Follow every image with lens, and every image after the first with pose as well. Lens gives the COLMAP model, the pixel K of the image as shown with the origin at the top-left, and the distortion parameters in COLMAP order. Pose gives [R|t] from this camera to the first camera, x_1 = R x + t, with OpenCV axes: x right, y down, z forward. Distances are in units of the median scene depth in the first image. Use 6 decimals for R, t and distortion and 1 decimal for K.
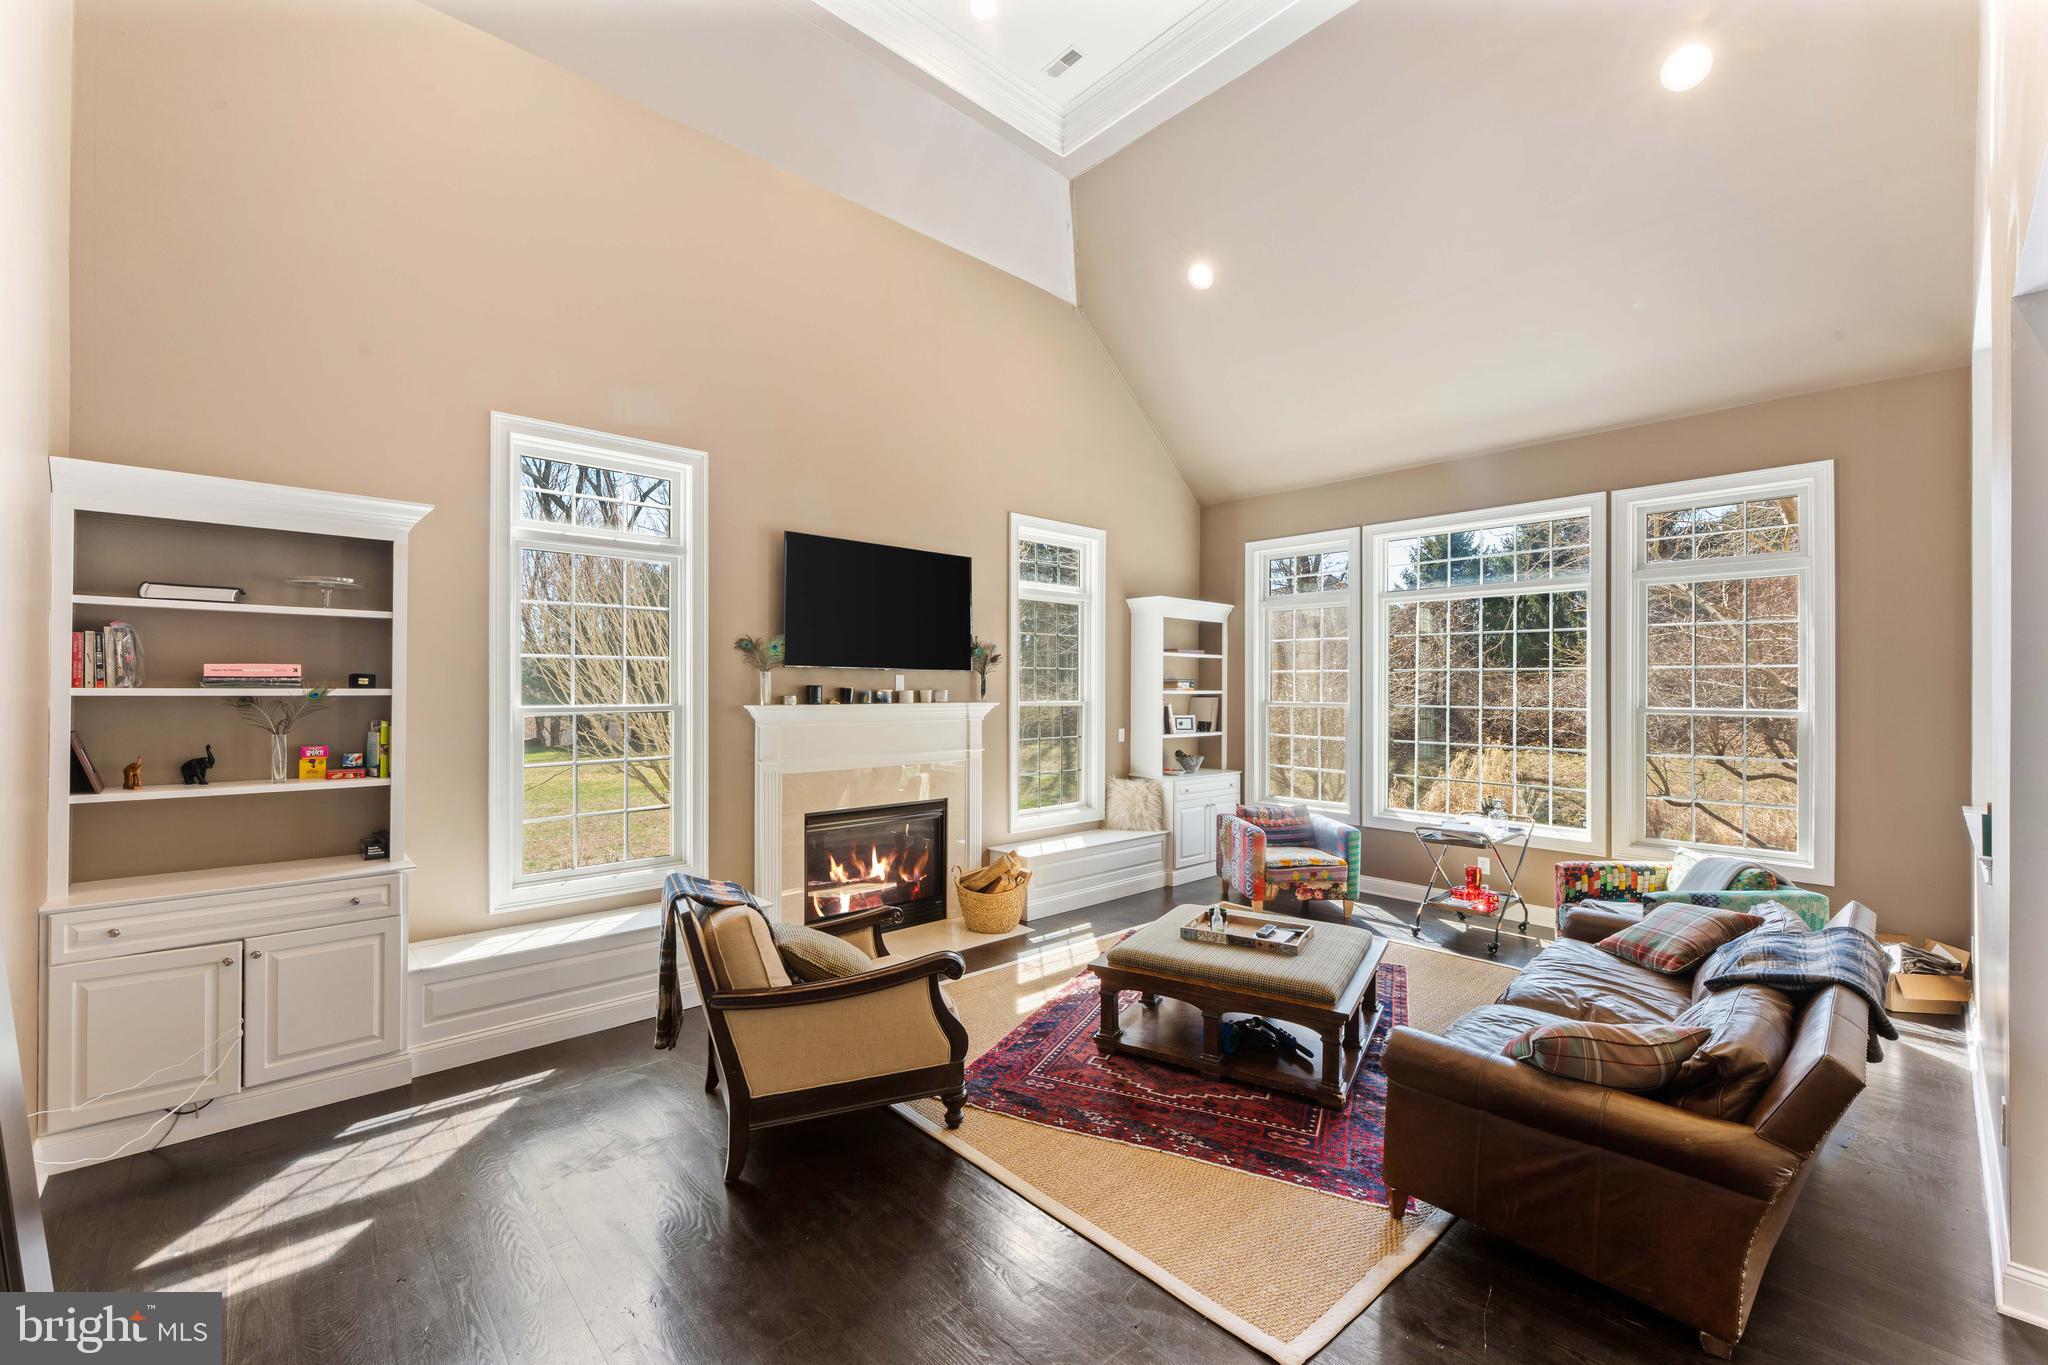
lens RADIAL K [[827.7, 0, 1033.9], [0, 827.7, 693.4], [0, 0, 1]] dist [-0.004170, 0.000592]
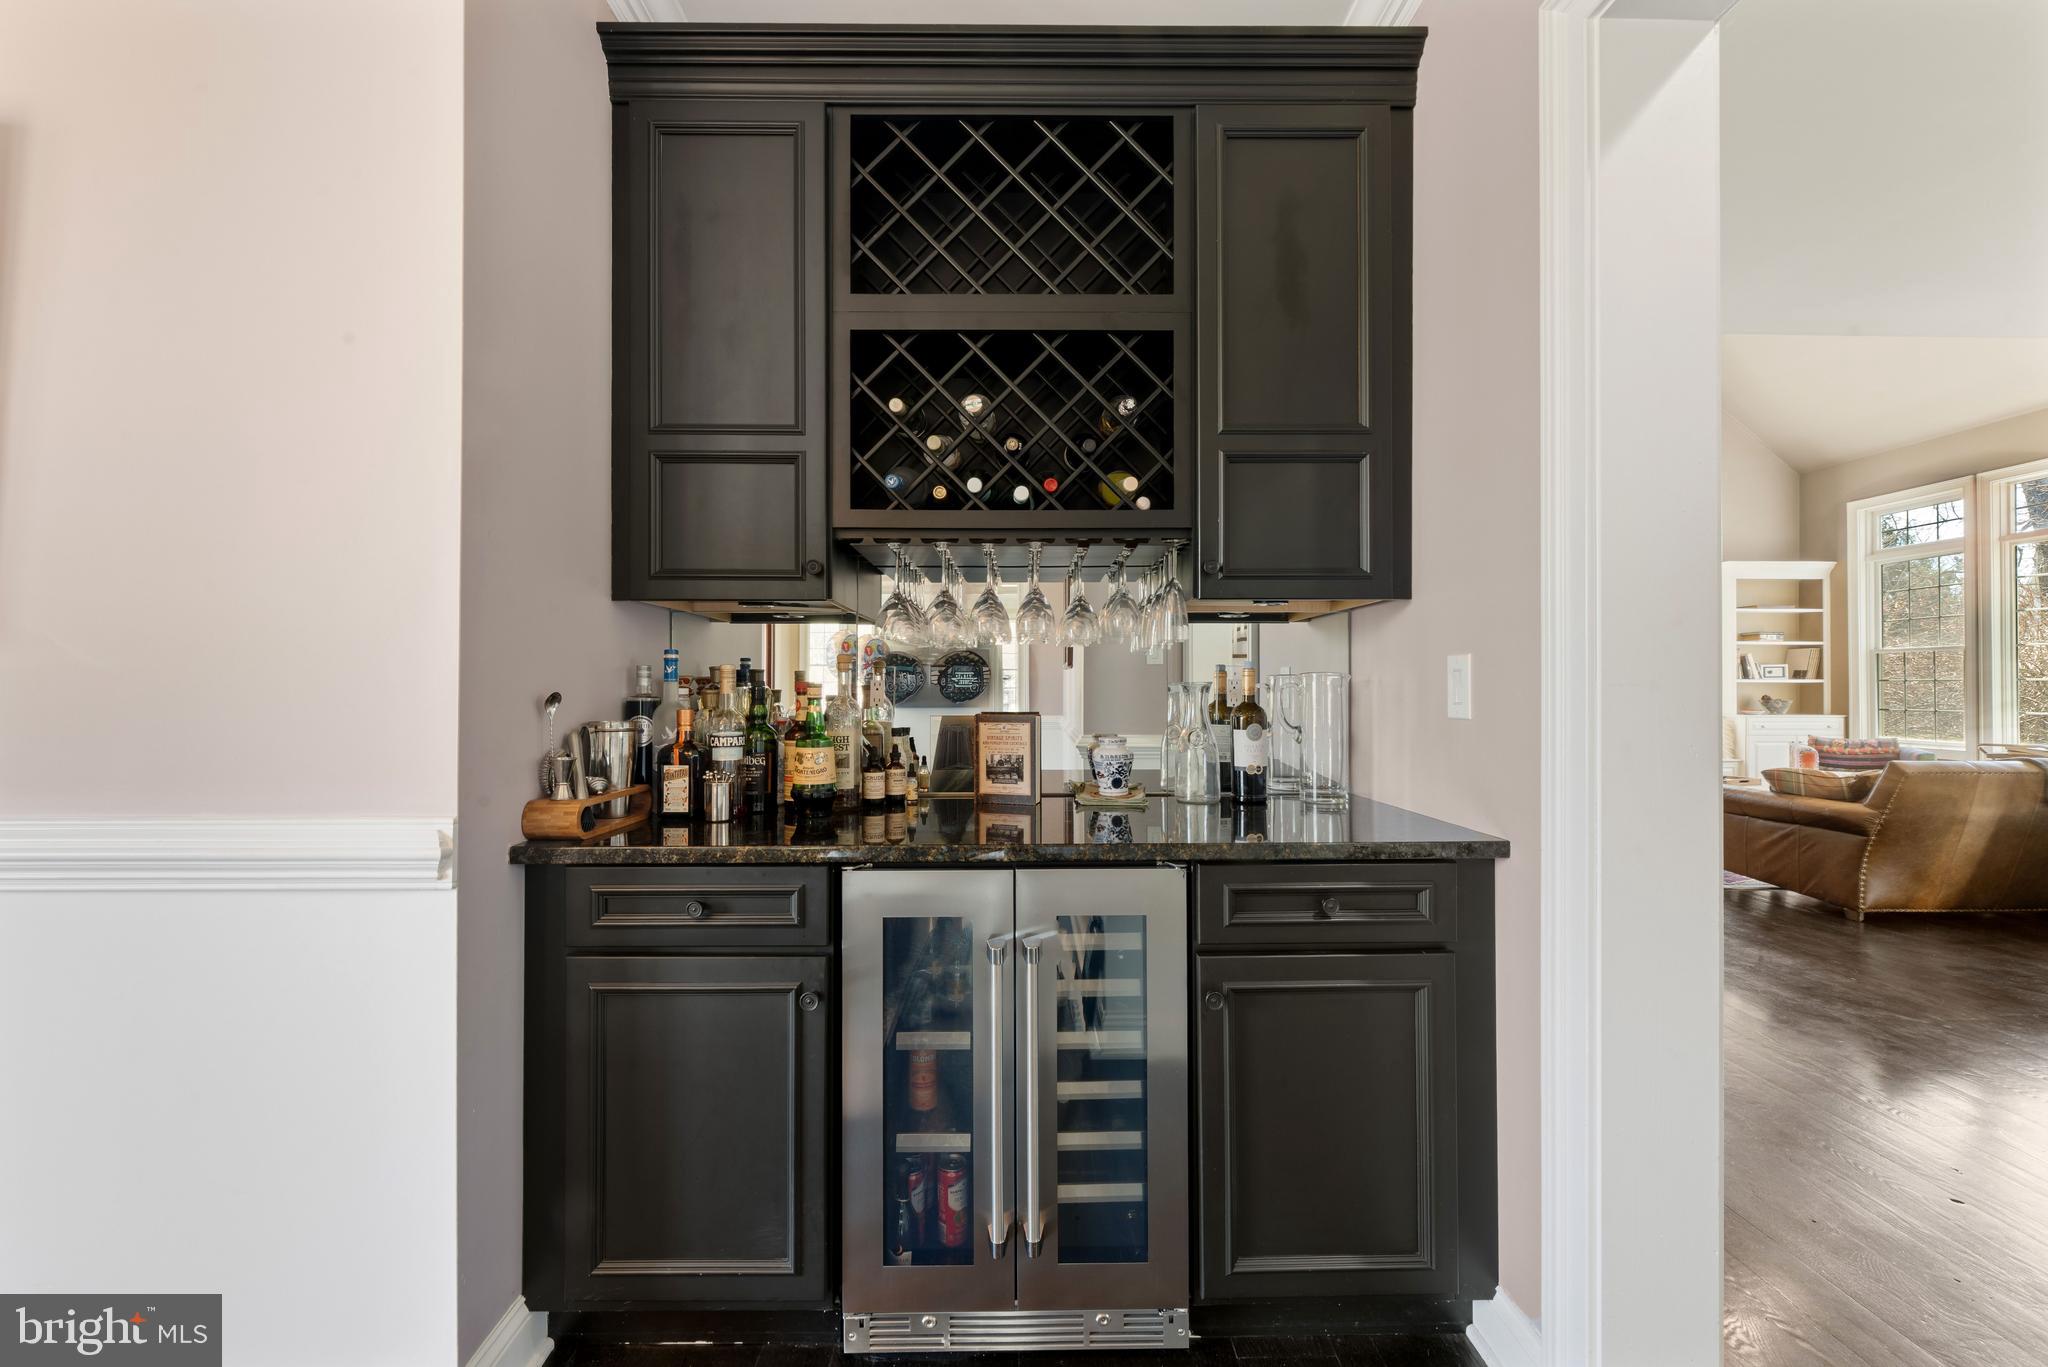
lens RADIAL K [[827.7, 0, 1021.3], [0, 827.7, 683.9], [0, 0, 1]] dist [-0.004170, 0.000592]
pose [[0.740843, -0.010059, -0.671603, 0.230363], [0.007058, 0.999949, -0.007192, 0.069936], [0.671641, 0.000588, 0.740876, -0.676746]]
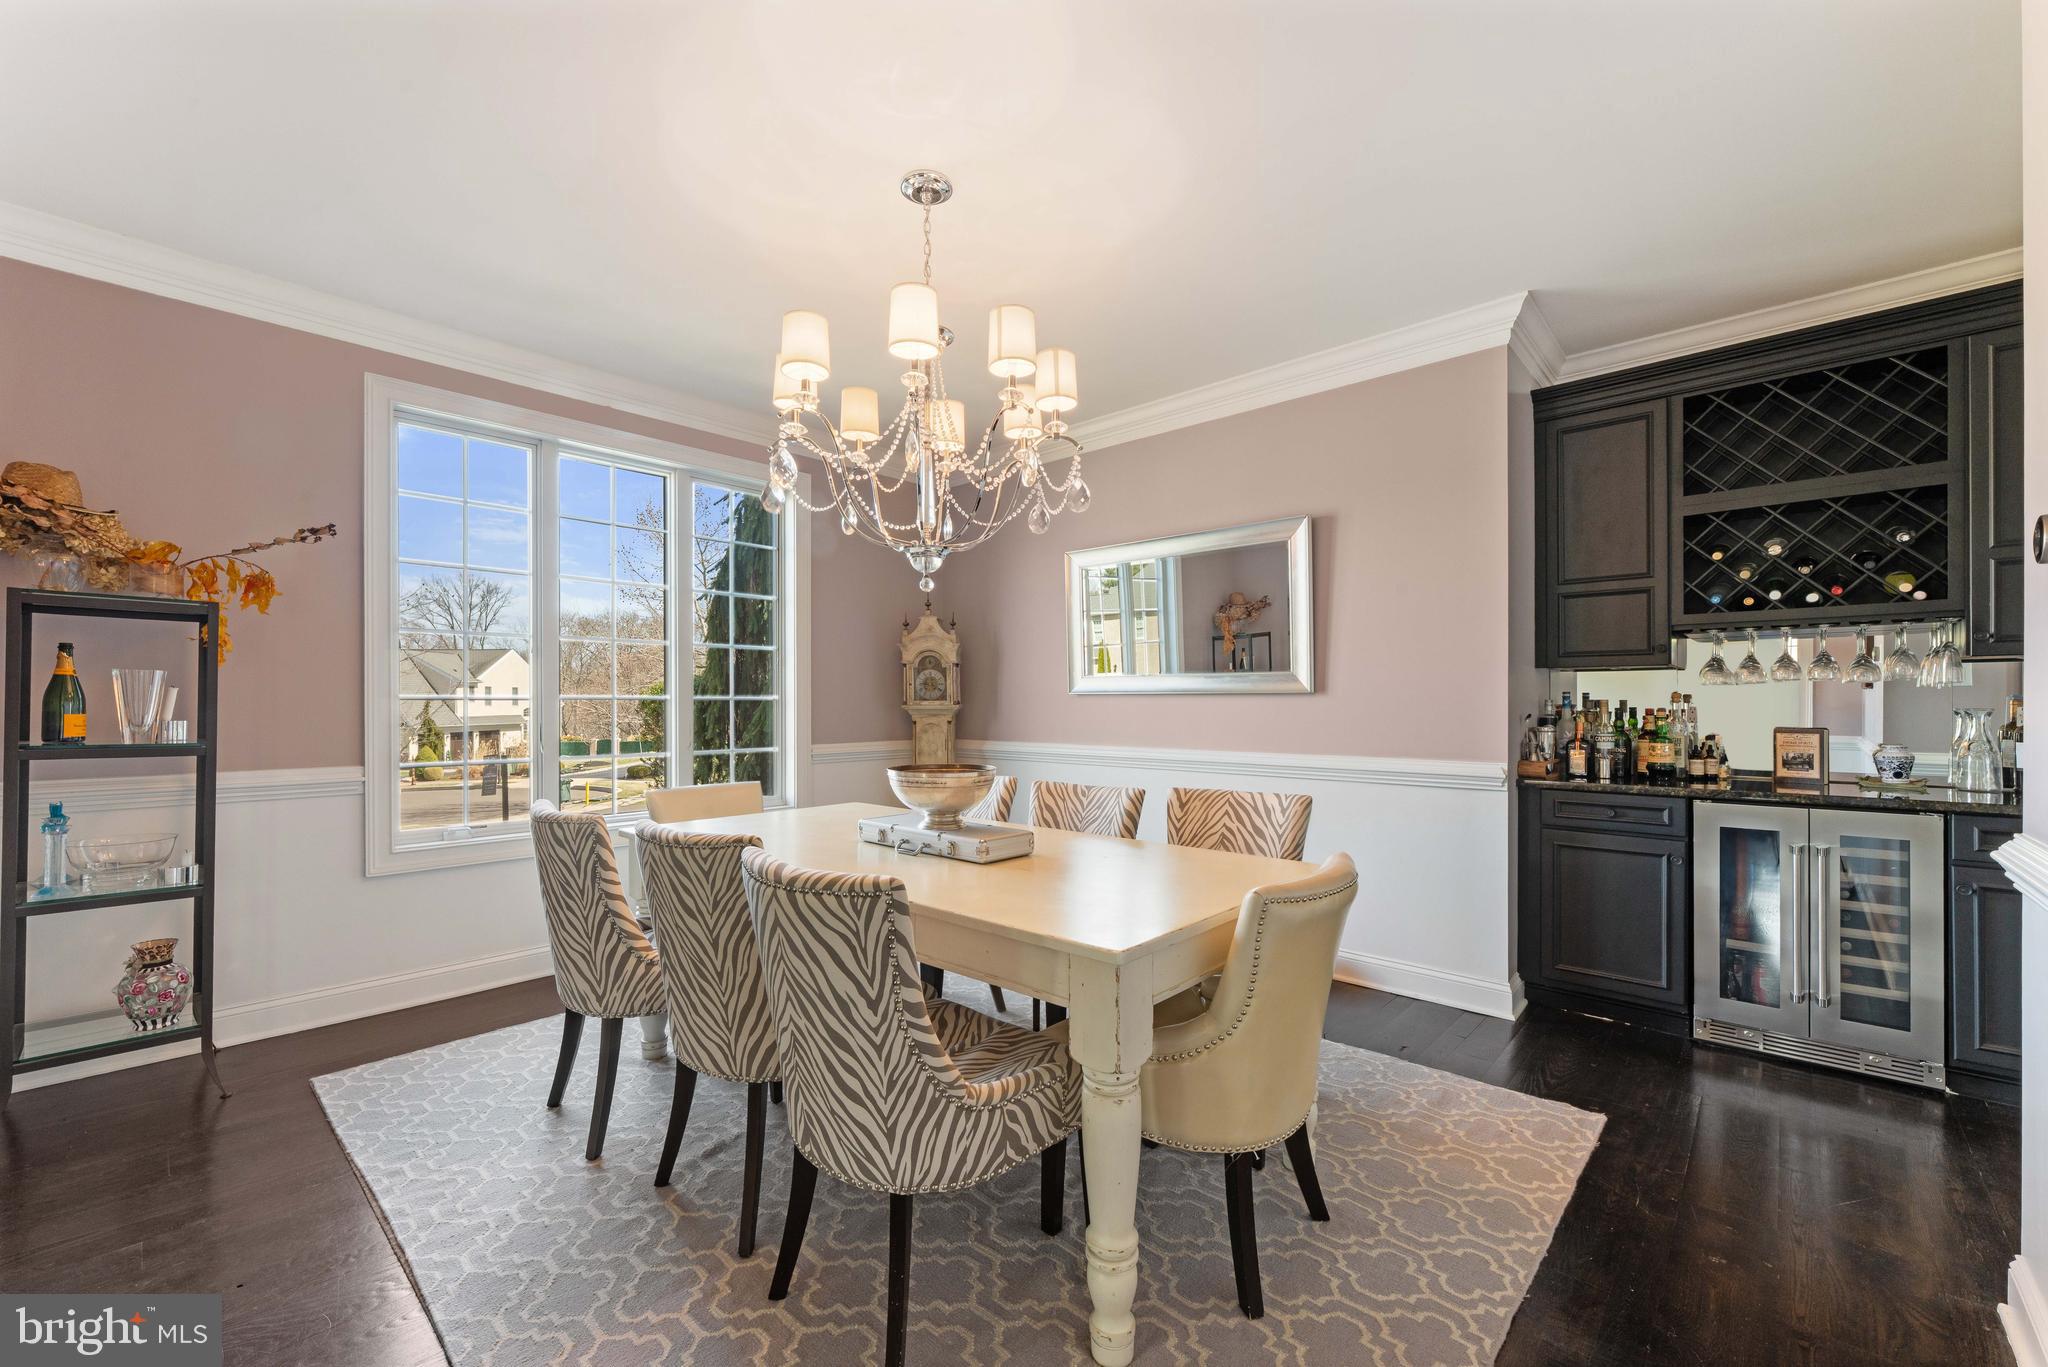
lens RADIAL K [[827.7, 0, 1022.9], [0, 827.7, 704.5], [0, 0, 1]] dist [-0.004170, 0.000592]
pose [[0.081696, -0.005242, -0.996644, 0.479803], [0.005425, 0.999974, -0.004814, 0.064500], [0.996643, -0.005014, 0.081722, -0.962707]]
